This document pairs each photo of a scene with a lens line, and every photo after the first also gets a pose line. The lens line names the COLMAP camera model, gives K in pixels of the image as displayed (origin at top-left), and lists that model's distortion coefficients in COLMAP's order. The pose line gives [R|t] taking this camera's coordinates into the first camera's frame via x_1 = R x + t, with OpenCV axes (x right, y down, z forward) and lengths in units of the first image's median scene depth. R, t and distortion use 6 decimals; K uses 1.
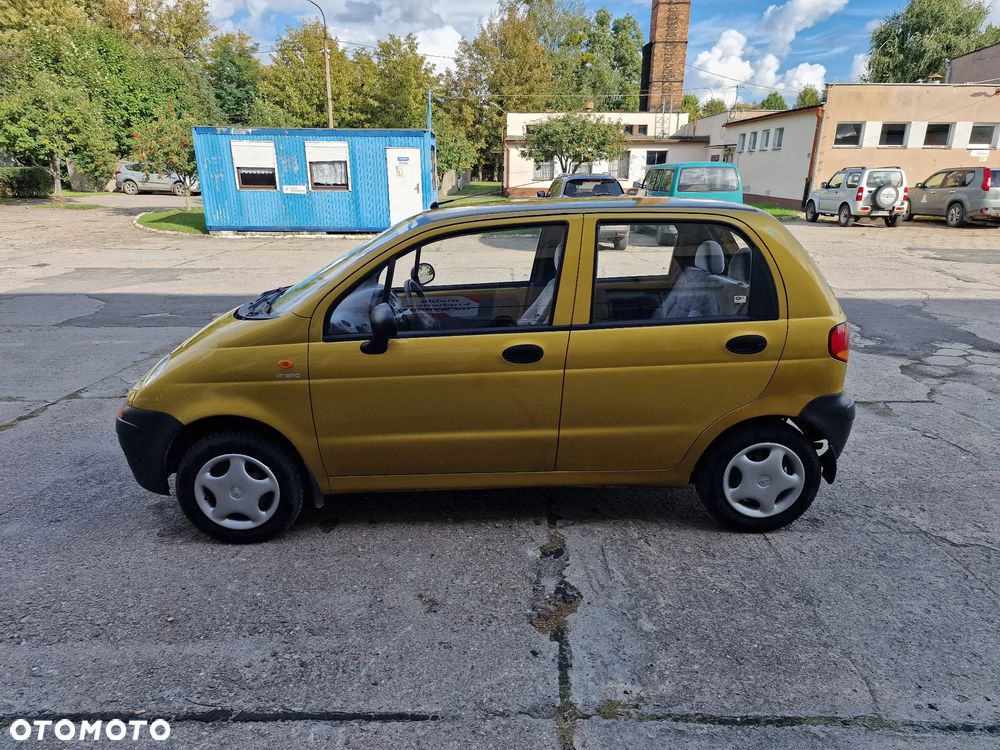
lens RADIAL K [[662.9, 0, 500.0], [0, 662.9, 375.0], [0, 0, 1]] dist [0.084829, -0.063990]
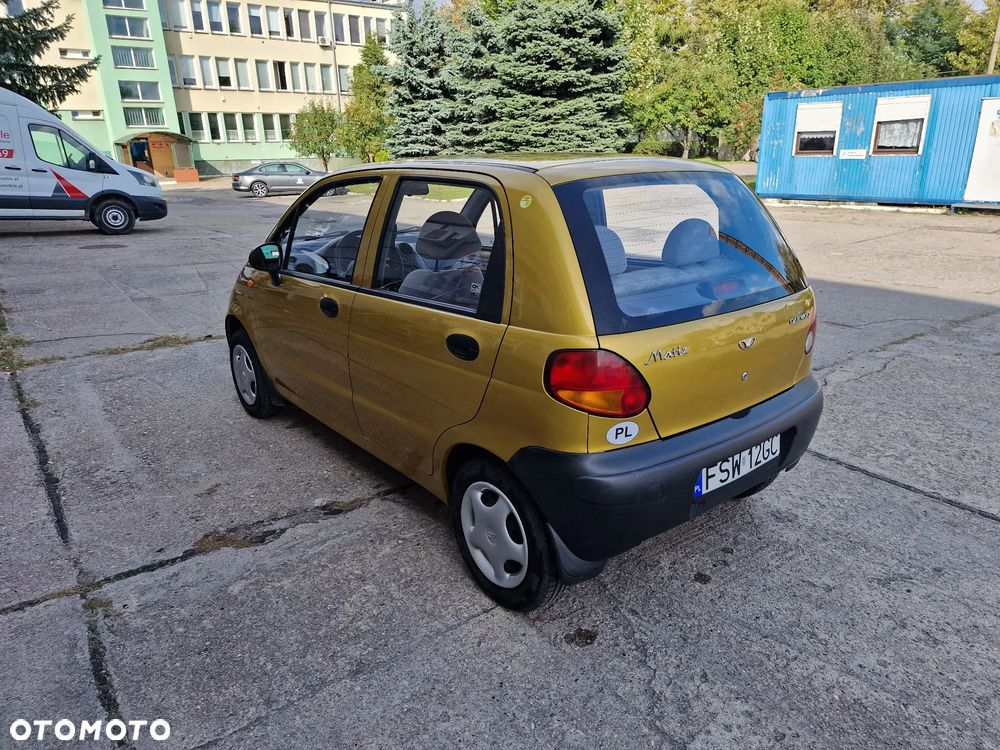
lens RADIAL K [[661.7, 0, 500.4], [0, 661.7, 373.4], [0, 0, 1]] dist [0.075222, -0.057486]
pose [[0.614898, 0.243697, -0.750008, 0.909667], [-0.212998, 0.967030, 0.139586, -0.121727], [0.759297, 0.073919, 0.646532, 0.515946]]
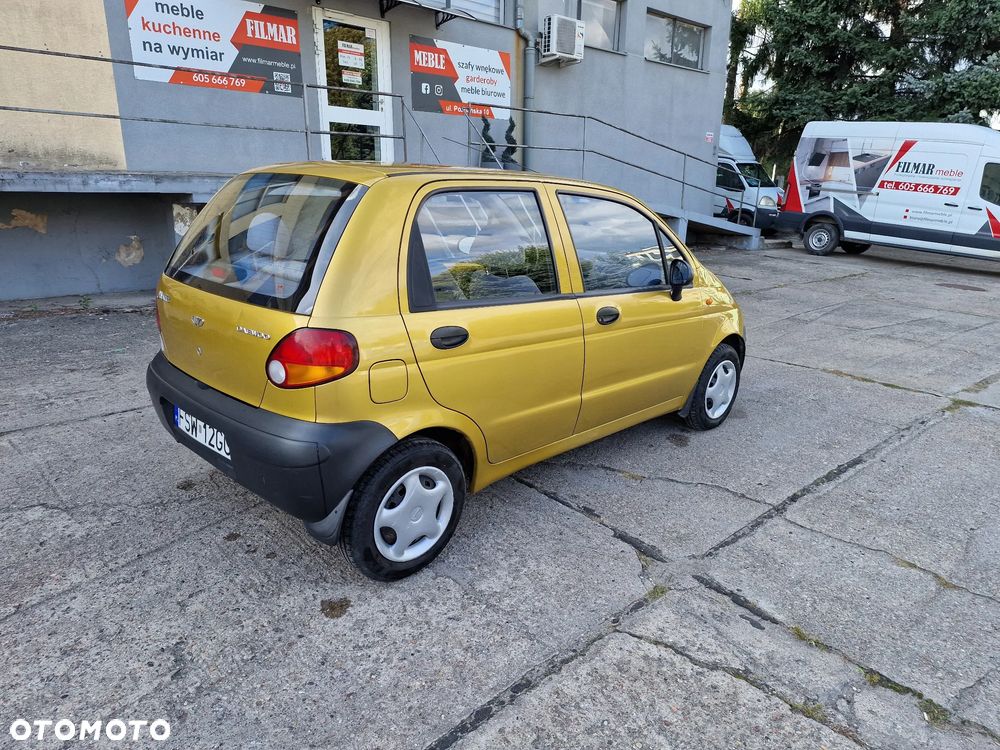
lens RADIAL K [[661.4, 0, 504.0], [0, 661.4, 375.4], [0, 0, 1]] dist [0.080518, -0.062118]
pose [[-0.706540, 0.175539, -0.685556, 0.832746], [-0.229159, 0.859797, 0.456328, -0.503510], [0.669542, 0.479516, -0.567255, 1.903586]]
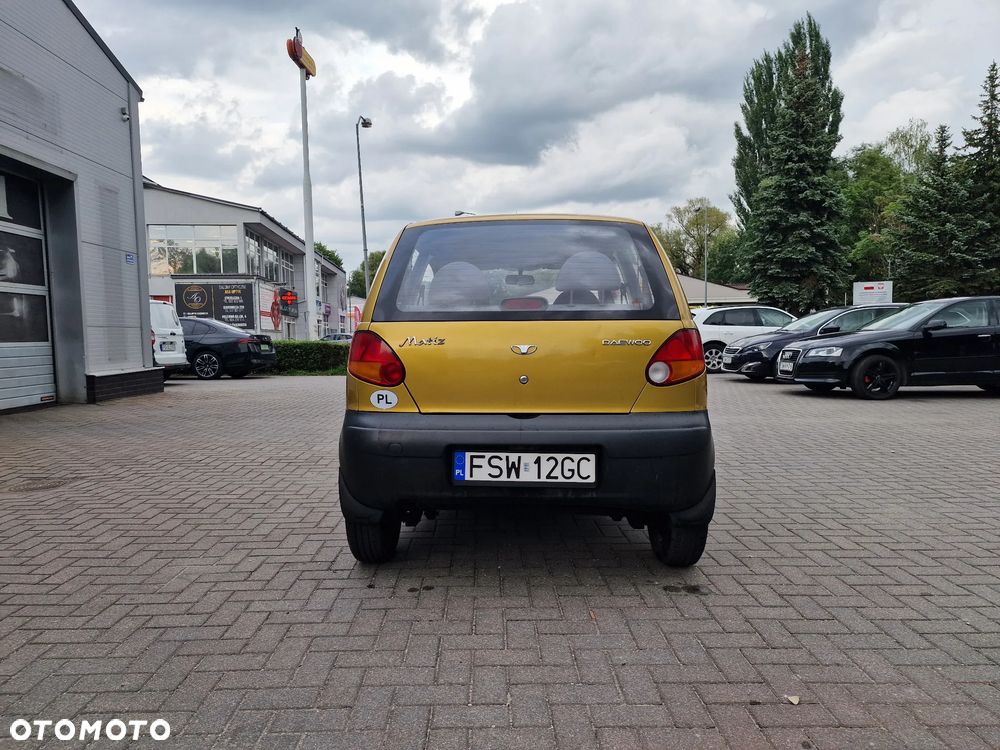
lens RADIAL K [[659.0, 0, 495.5], [0, 659.0, 376.6], [0, 0, 1]] dist [0.085387, -0.064790]
pose [[-0.067228, 0.069016, -0.995348, 1.314202], [-0.285981, 0.954414, 0.085493, -0.139599], [0.955874, 0.290398, -0.044426, 1.180766]]
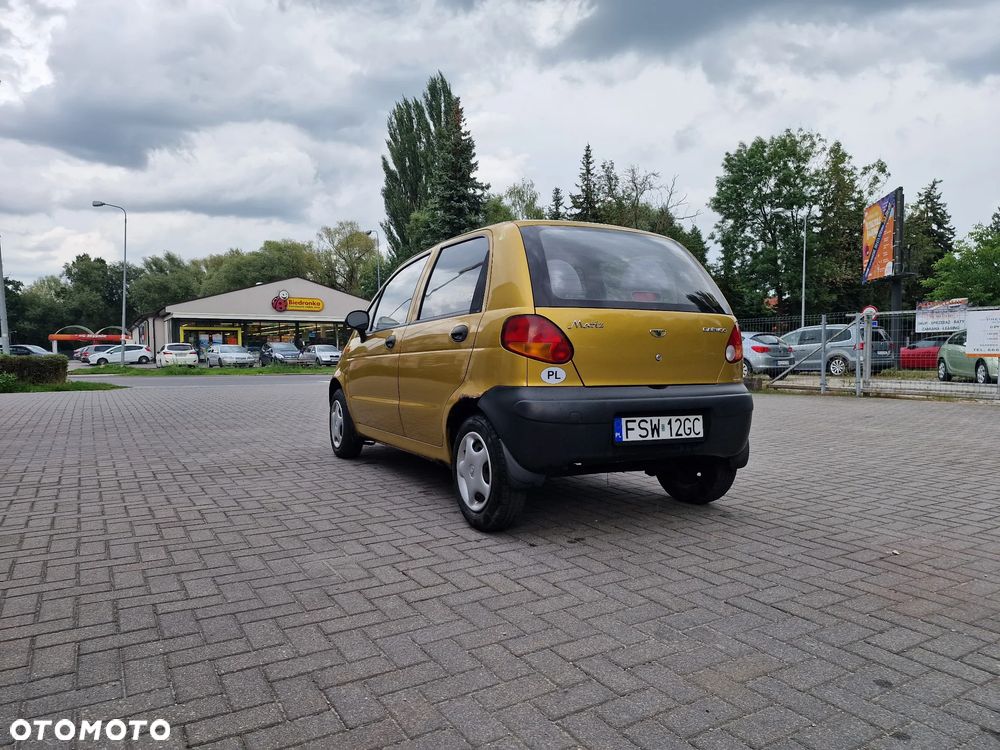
lens RADIAL K [[659.0, 0, 495.5], [0, 659.0, 376.6], [0, 0, 1]] dist [0.085387, -0.064790]
pose [[0.448372, 0.038951, -0.892998, 1.299534], [-0.269065, 0.958594, -0.093285, 0.104562], [0.852389, 0.282101, 0.440287, 0.550109]]
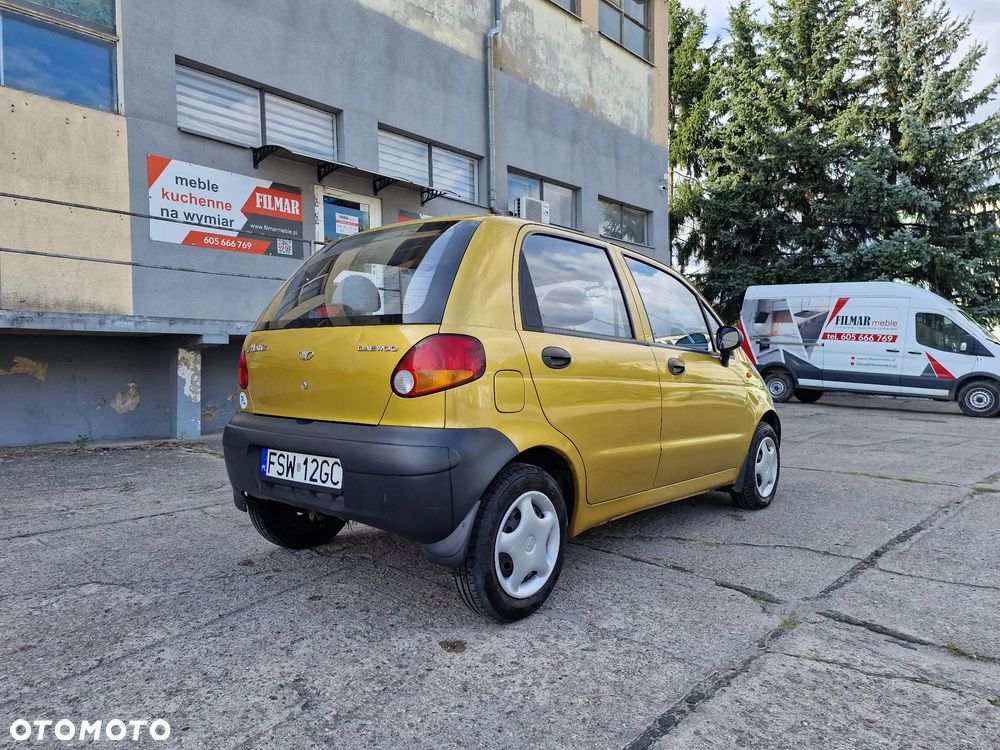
lens RADIAL K [[659.0, 0, 495.5], [0, 659.0, 376.6], [0, 0, 1]] dist [0.085387, -0.064790]
pose [[-0.660646, 0.009023, -0.750644, 0.980910], [-0.212986, 0.956586, 0.198949, -0.293054], [0.719850, 0.291311, -0.630043, 1.851020]]
